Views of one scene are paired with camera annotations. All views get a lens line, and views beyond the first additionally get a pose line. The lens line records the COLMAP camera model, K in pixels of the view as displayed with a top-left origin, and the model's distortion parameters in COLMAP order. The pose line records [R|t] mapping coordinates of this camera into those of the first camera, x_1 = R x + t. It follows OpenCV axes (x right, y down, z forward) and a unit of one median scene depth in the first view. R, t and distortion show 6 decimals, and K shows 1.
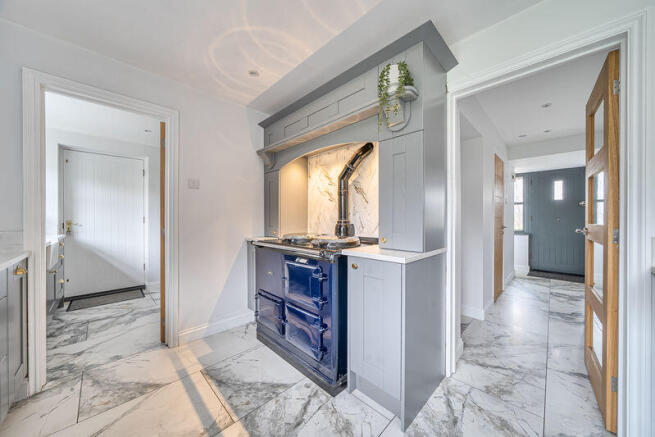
lens RADIAL K [[226.3, 0, 327.5], [0, 226.3, 218.5], [0, 0, 1]] dist [0.000285, 0.000045]
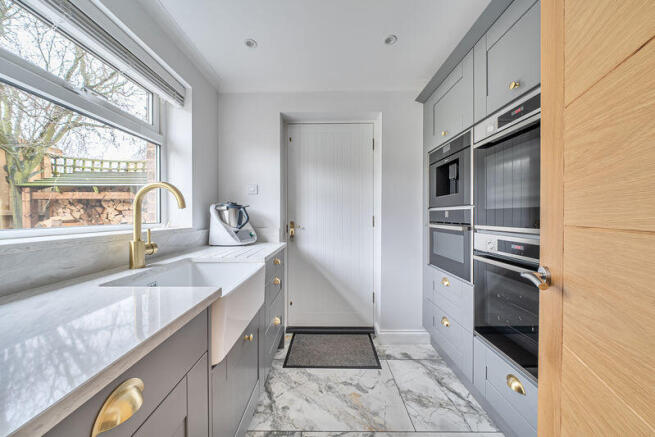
lens RADIAL K [[226.3, 0, 327.5], [0, 226.3, 218.5], [0, 0, 1]] dist [0.000285, 0.000045]
pose [[0.706649, 0.007346, -0.707527, -0.552917], [-0.003735, 0.999971, 0.006652, -0.005905], [0.707555, -0.002058, 0.706655, 0.569400]]
